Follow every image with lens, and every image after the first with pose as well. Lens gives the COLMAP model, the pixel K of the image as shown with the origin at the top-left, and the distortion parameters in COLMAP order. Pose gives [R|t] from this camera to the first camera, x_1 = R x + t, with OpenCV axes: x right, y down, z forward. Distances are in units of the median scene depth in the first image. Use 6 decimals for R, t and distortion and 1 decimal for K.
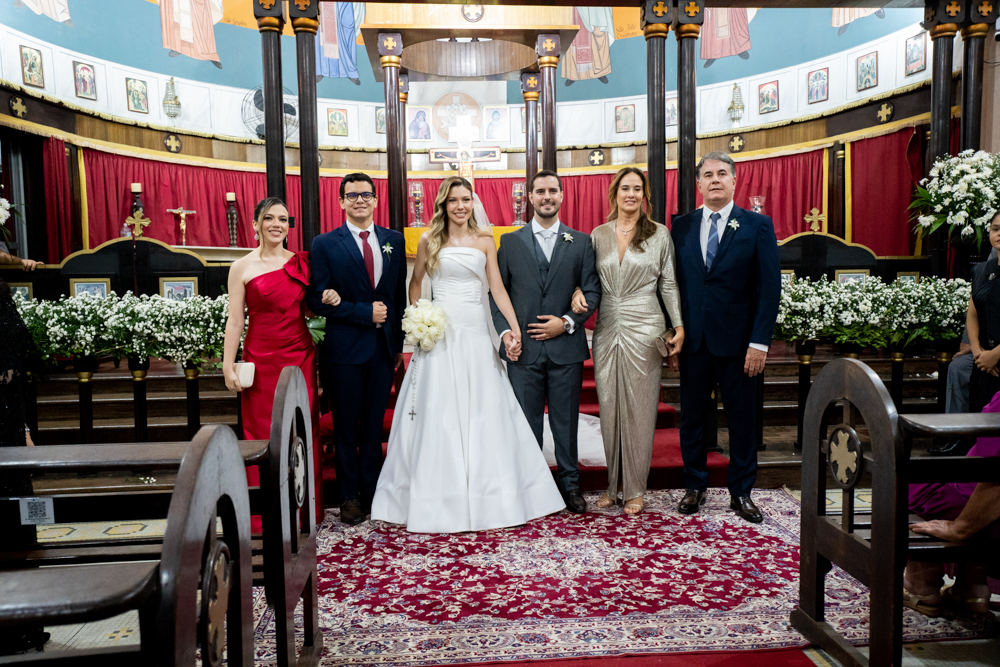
lens RADIAL K [[835.5, 0, 501.7], [0, 835.5, 330.0], [0, 0, 1]] dist [0.012733, 0.079516]
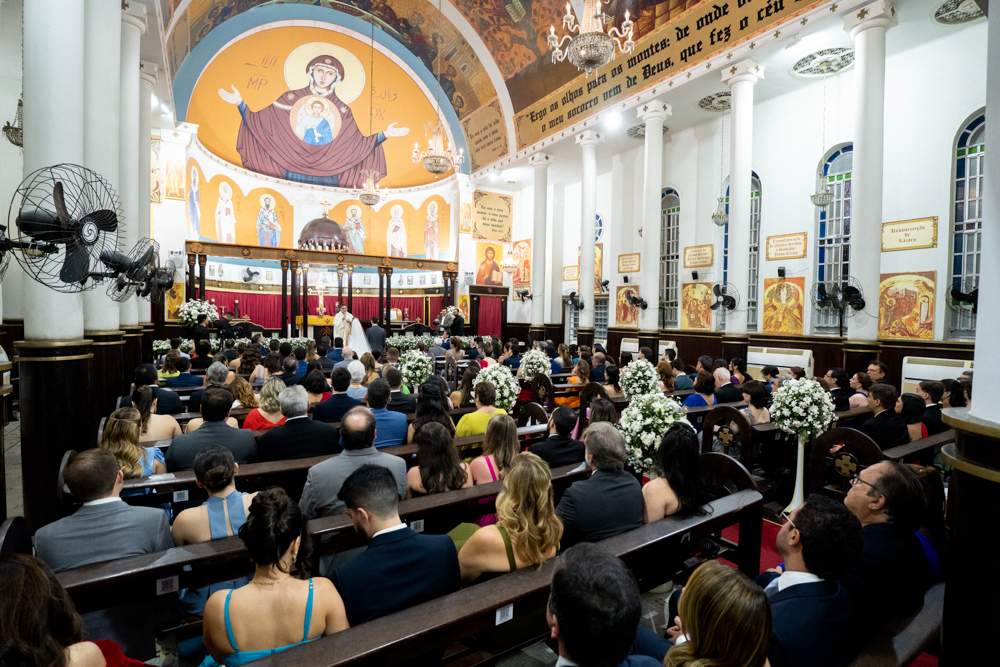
lens RADIAL K [[485.7, 0, 505.7], [0, 485.7, 333.2], [0, 0, 1]] dist [-0.048552, 0.019105]
pose [[0.887140, 0.013802, 0.461294, -0.311537], [-0.001564, 0.999637, -0.026901, -0.000241], [-0.461498, 0.023144, 0.886839, -1.175619]]
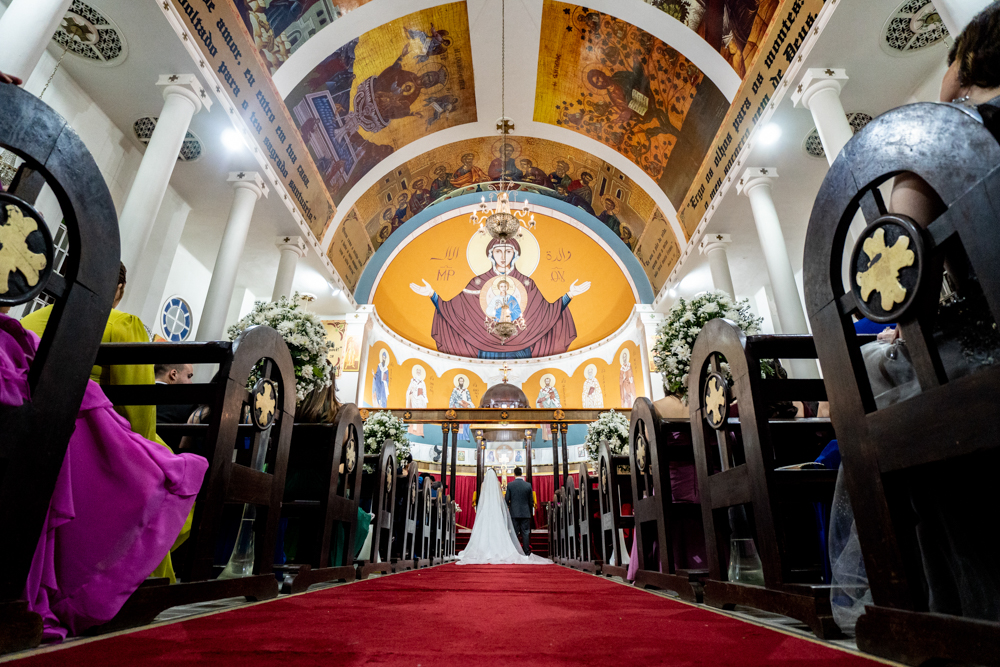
lens RADIAL K [[501.2, 0, 505.0], [0, 501.2, 330.7], [0, 0, 1]] dist [-0.041893, 0.001100]
pose [[0.995299, -0.025179, -0.093517, 0.152178], [-0.020632, 0.888318, -0.458766, 0.188242], [0.094624, 0.458539, 0.883622, -0.857268]]
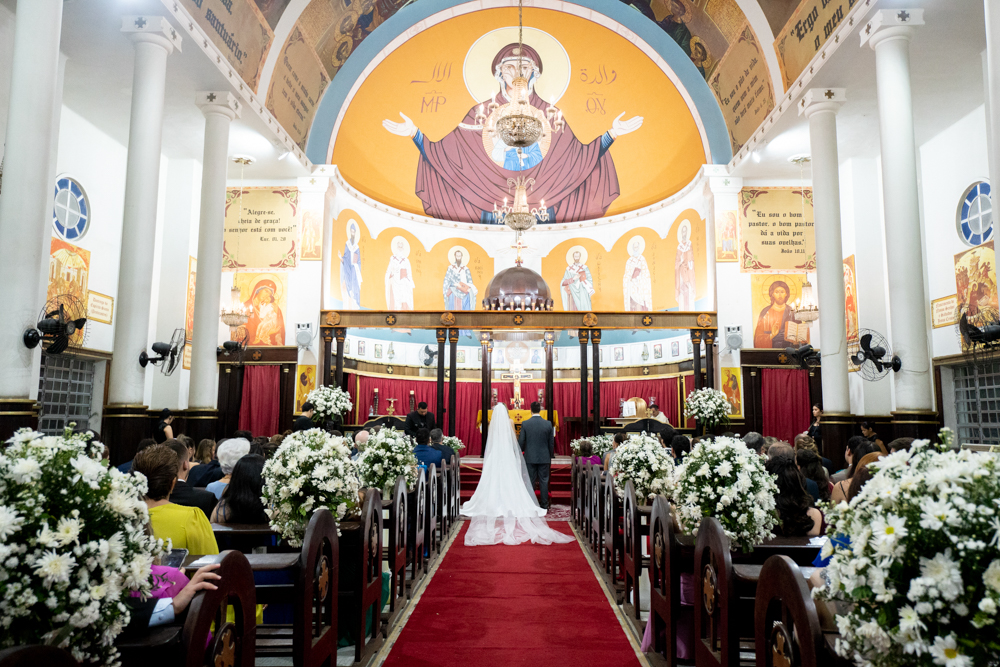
lens RADIAL K [[727.6, 0, 505.6], [0, 727.6, 332.2], [0, 0, 1]] dist [0.010483, 0.009366]
pose [[0.993888, 0.006827, -0.110185, 0.159376], [-0.027651, 0.981667, -0.188587, 0.048110], [0.106878, 0.190481, 0.975856, -1.057735]]
